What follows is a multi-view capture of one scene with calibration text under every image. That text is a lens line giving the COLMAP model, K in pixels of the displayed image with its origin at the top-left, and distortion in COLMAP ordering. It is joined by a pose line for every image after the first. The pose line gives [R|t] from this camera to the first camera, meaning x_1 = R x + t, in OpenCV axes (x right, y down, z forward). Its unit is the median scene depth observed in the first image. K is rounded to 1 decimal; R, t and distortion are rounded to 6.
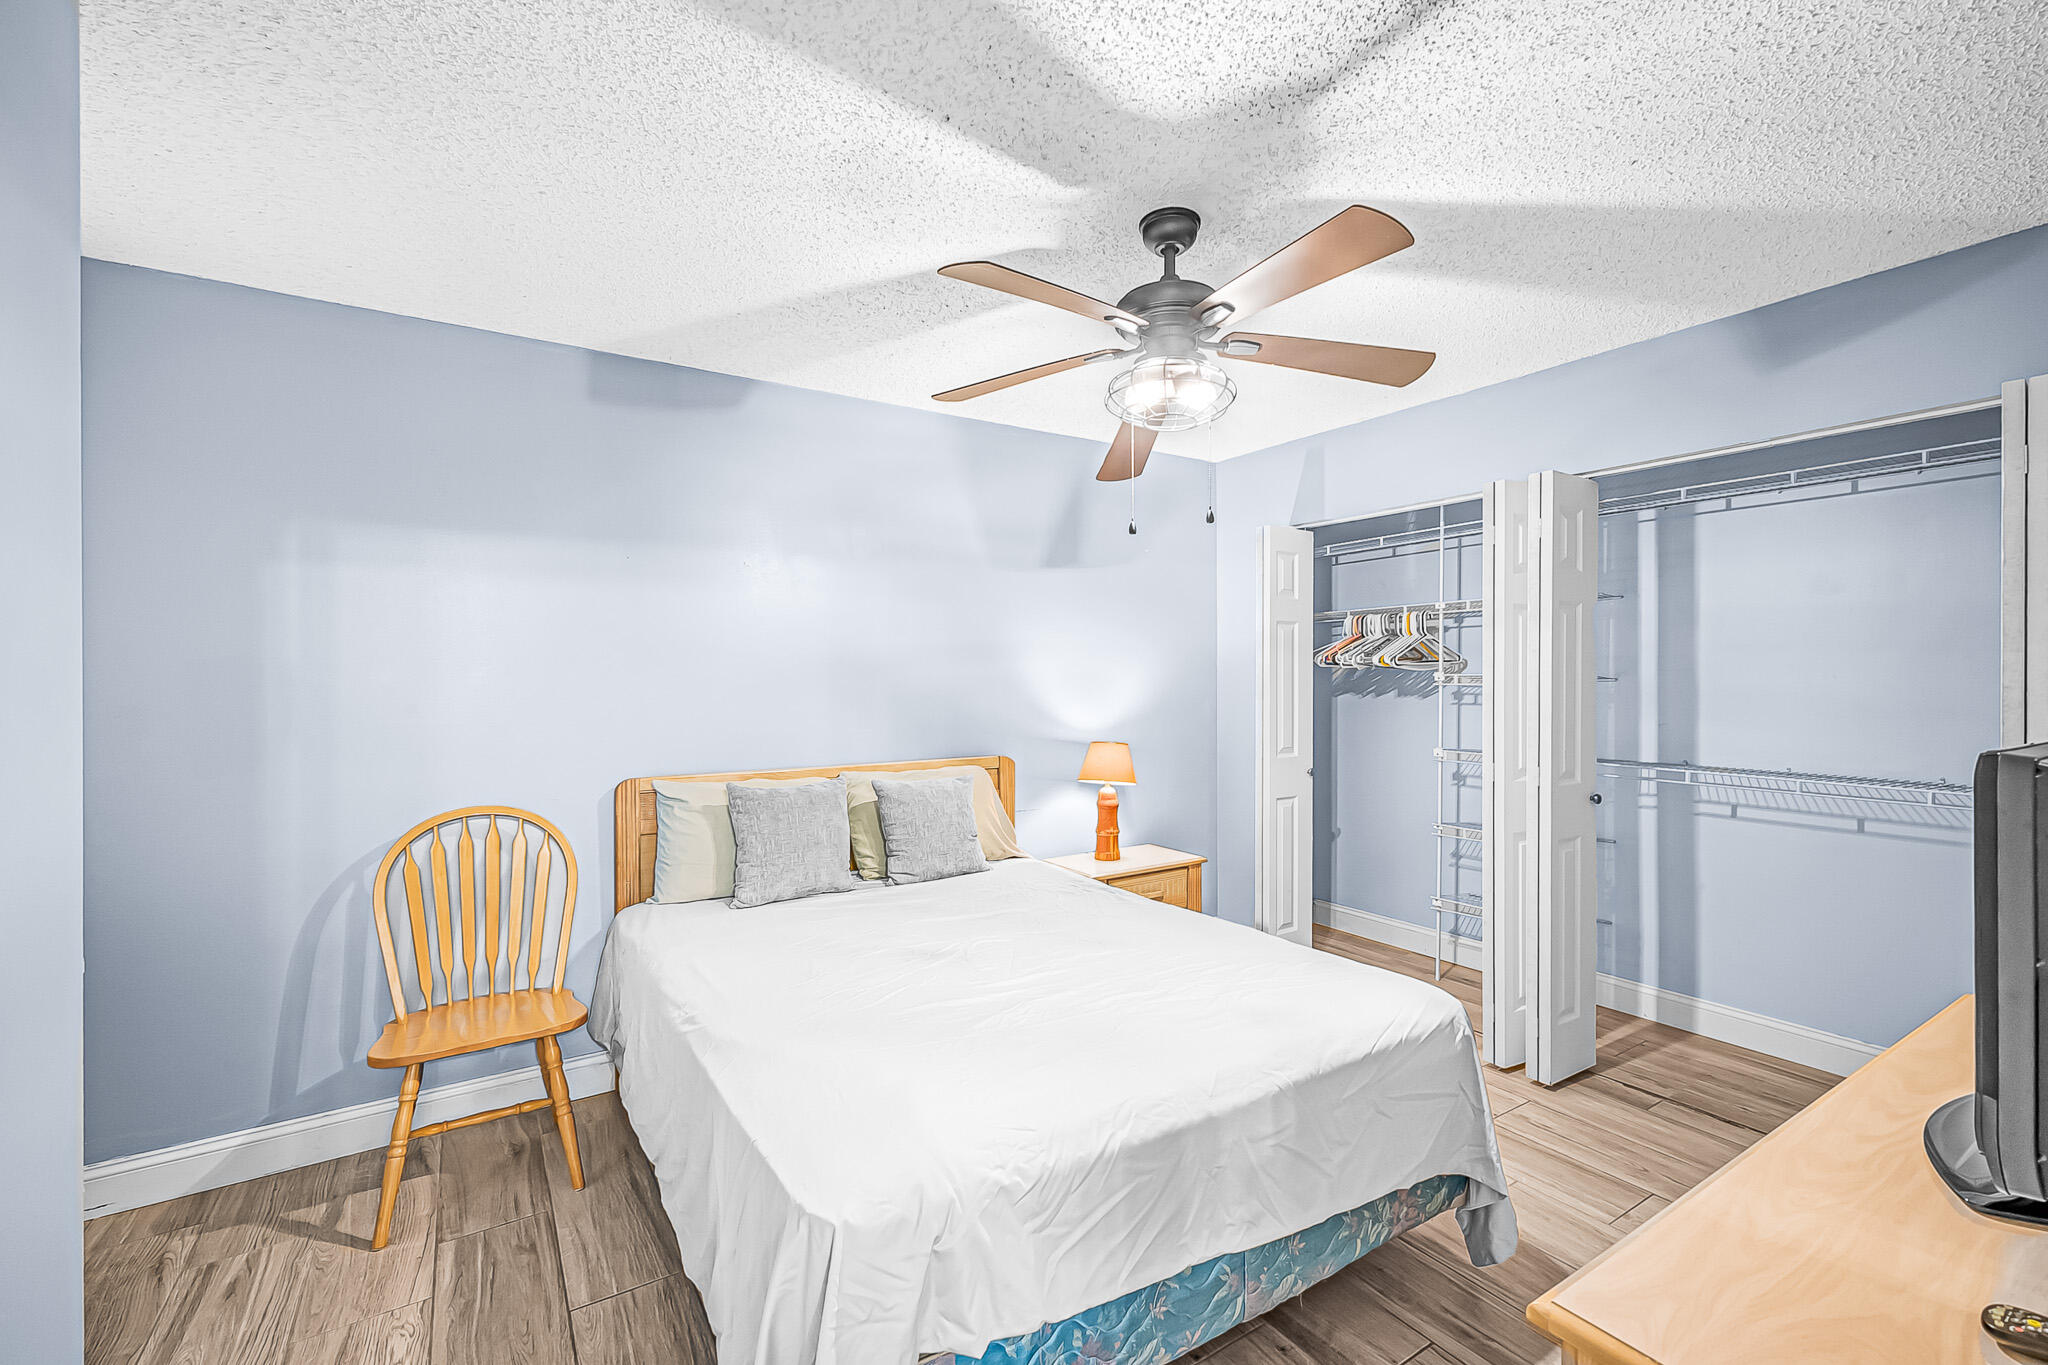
lens RADIAL K [[899.1, 0, 1039.1], [0, 899.1, 687.1], [0, 0, 1]] dist [-0.050307, 0.015662]
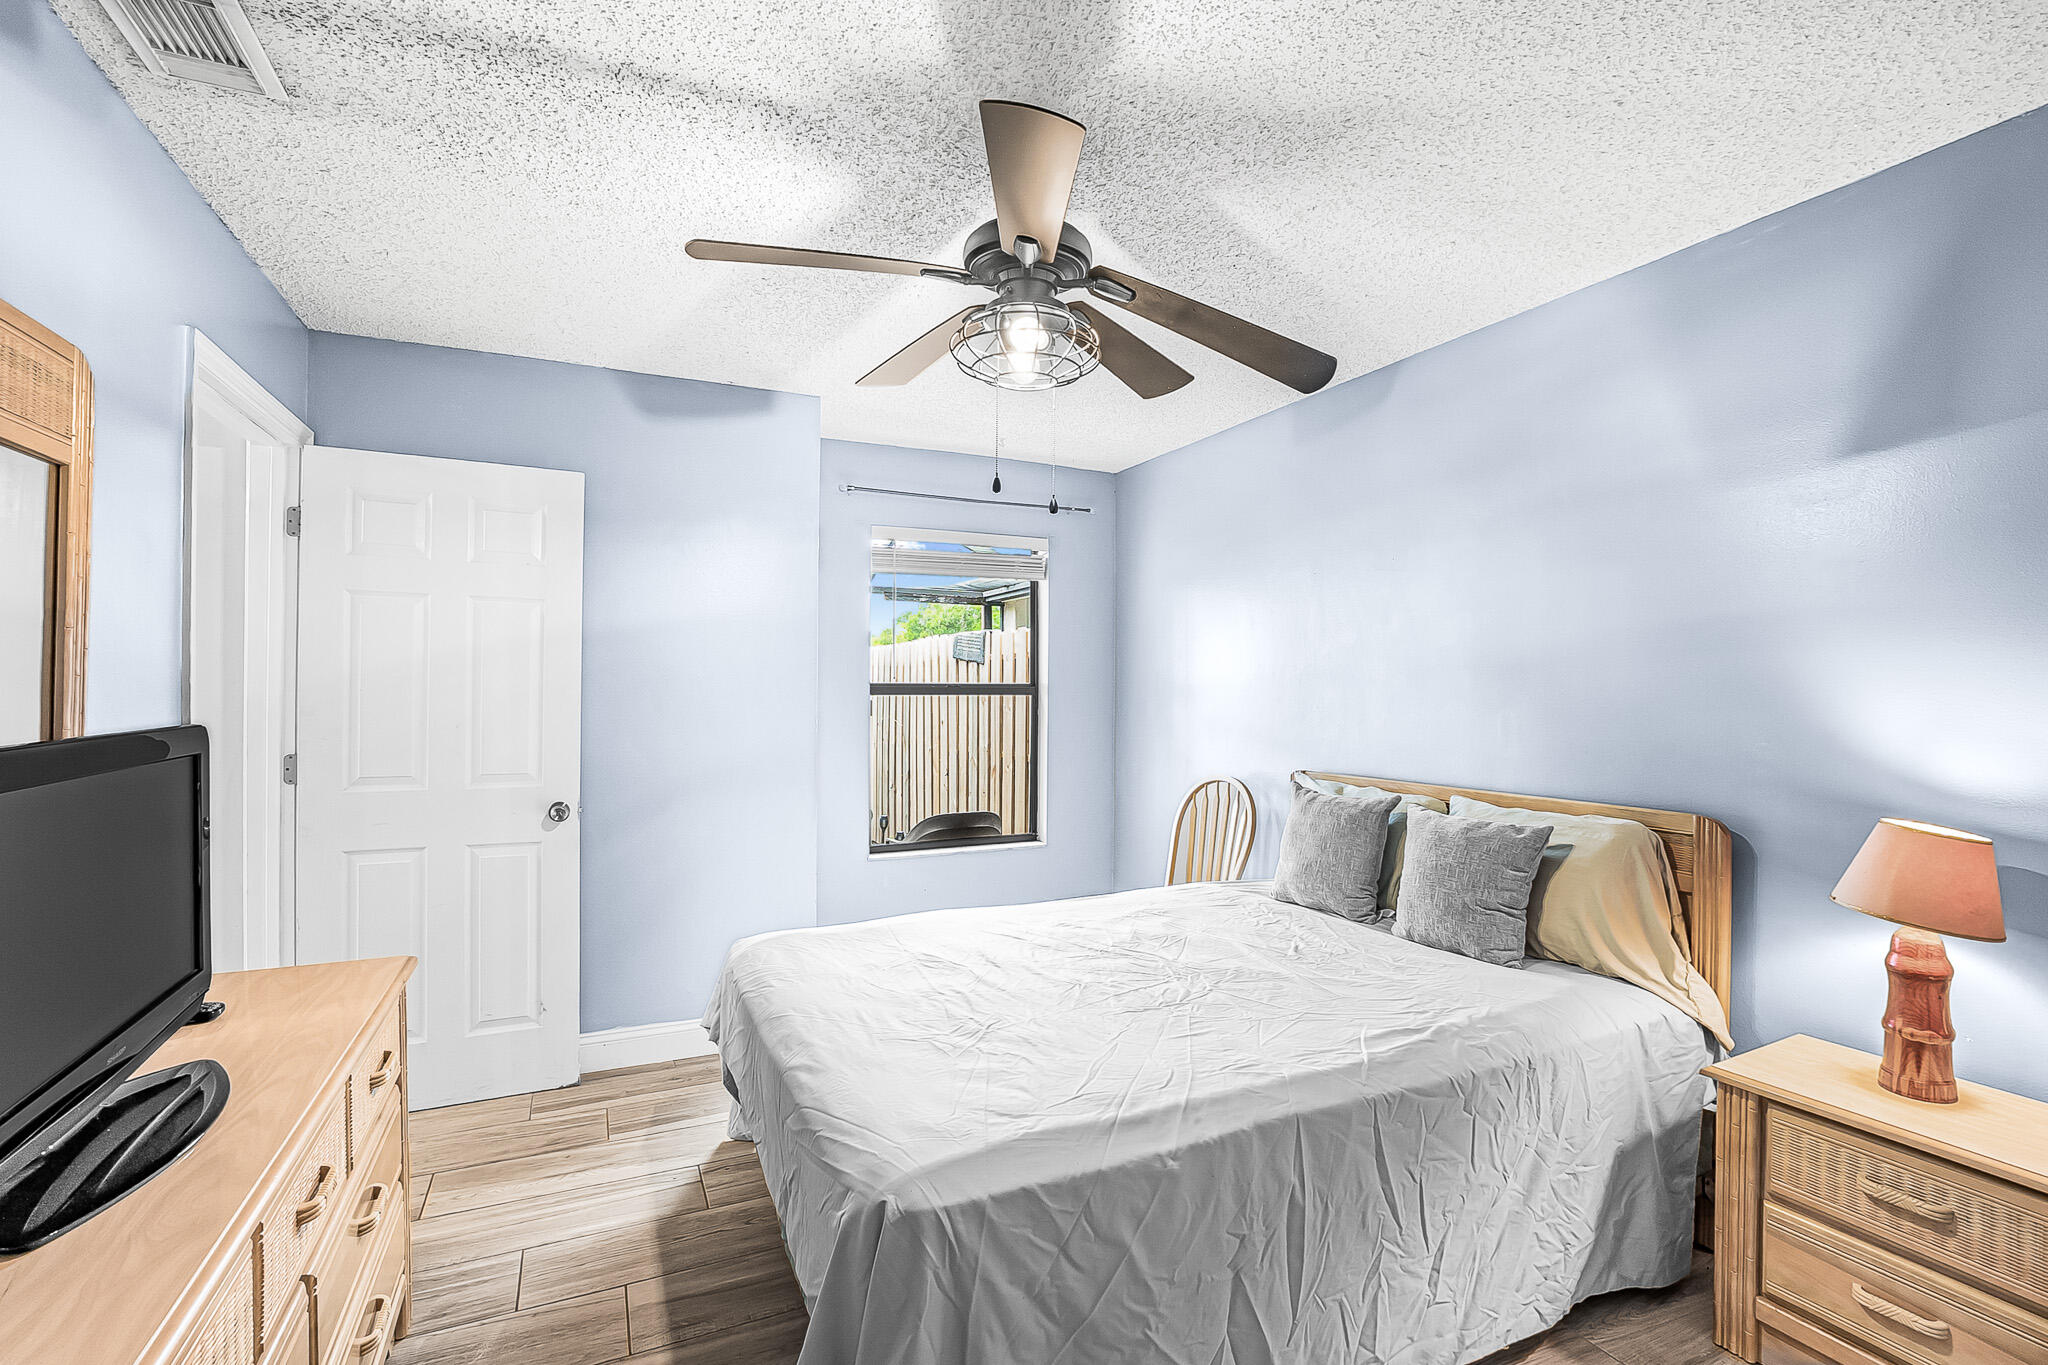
lens RADIAL K [[936.5, 0, 1024.0], [0, 936.5, 682.5], [0, 0, 1]] dist [-0.056225, -0.000012]
pose [[-0.141050, -0.004607, -0.989992, 1.177626], [-0.006206, 0.999974, -0.003769, -0.000775], [0.989983, 0.005612, -0.141075, 1.274825]]
